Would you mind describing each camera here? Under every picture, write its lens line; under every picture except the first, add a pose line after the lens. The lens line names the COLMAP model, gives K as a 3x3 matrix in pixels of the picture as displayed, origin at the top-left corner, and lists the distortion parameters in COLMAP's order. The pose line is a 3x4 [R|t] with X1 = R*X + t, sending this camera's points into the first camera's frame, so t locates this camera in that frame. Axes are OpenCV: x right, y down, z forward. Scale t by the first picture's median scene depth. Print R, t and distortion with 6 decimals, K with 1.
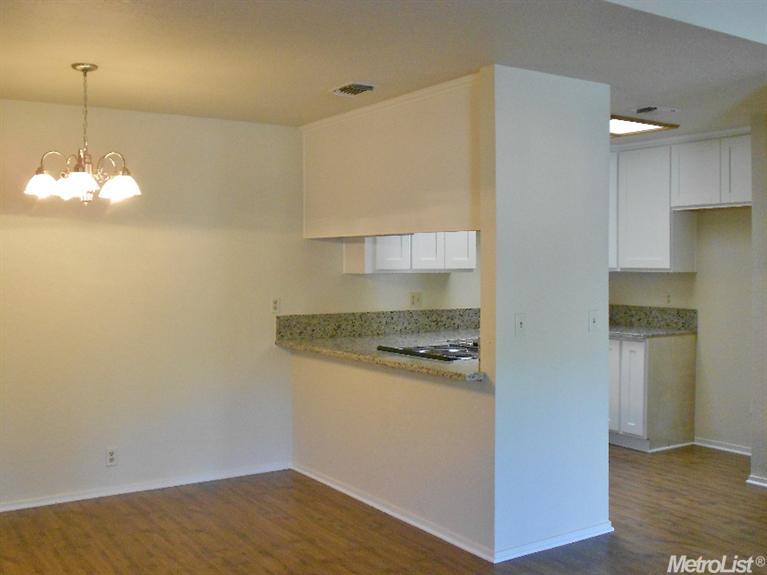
lens RADIAL K [[813.0, 0, 384.2], [0, 813.0, 269.3], [0, 0, 1]] dist [0.004455, -0.003044]
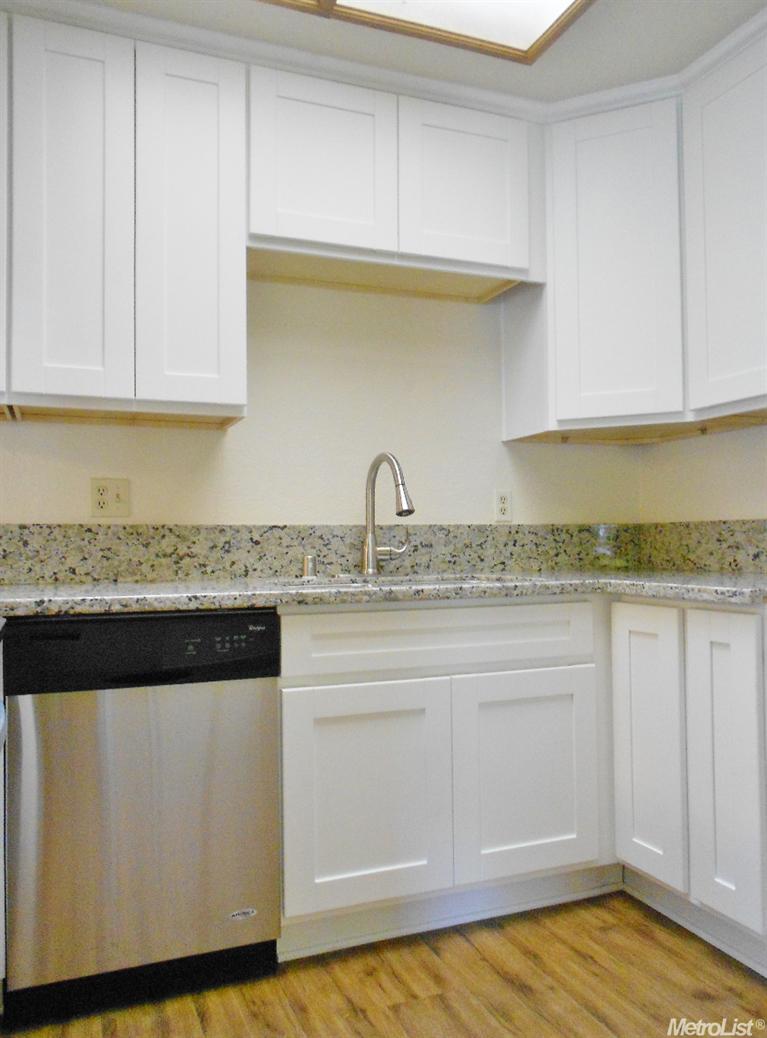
lens RADIAL K [[817.2, 0, 357.8], [0, 817.2, 520.5], [0, 0, 1]] dist [-0.007499, -0.000272]
pose [[0.977198, -0.012557, -0.211958, 0.244305], [0.005150, 0.999358, -0.035463, 0.065565], [0.212267, 0.033563, 0.976635, 0.682360]]
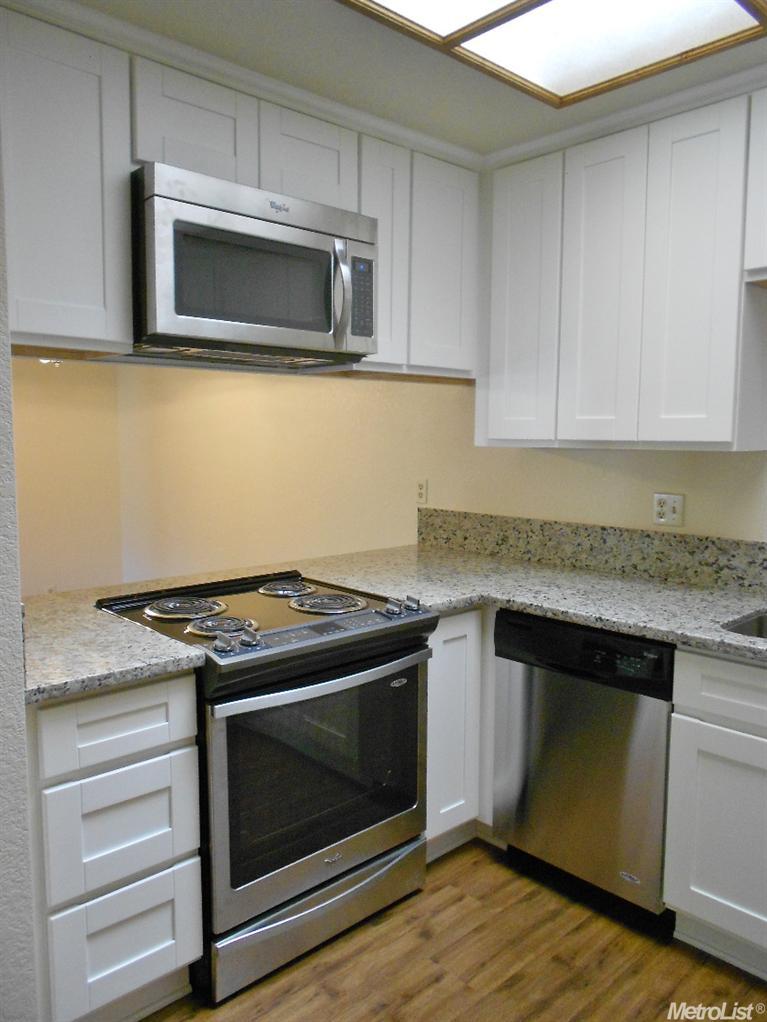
lens RADIAL K [[778.1, 0, 383.5], [0, 778.1, 511.0], [0, 0, 1]] dist [-0.024446, 0.011591]
pose [[0.170022, 0.100408, -0.980312, 0.455363], [-0.011232, 0.994928, 0.099957, -0.002959], [0.985376, -0.005984, 0.170287, 0.807775]]
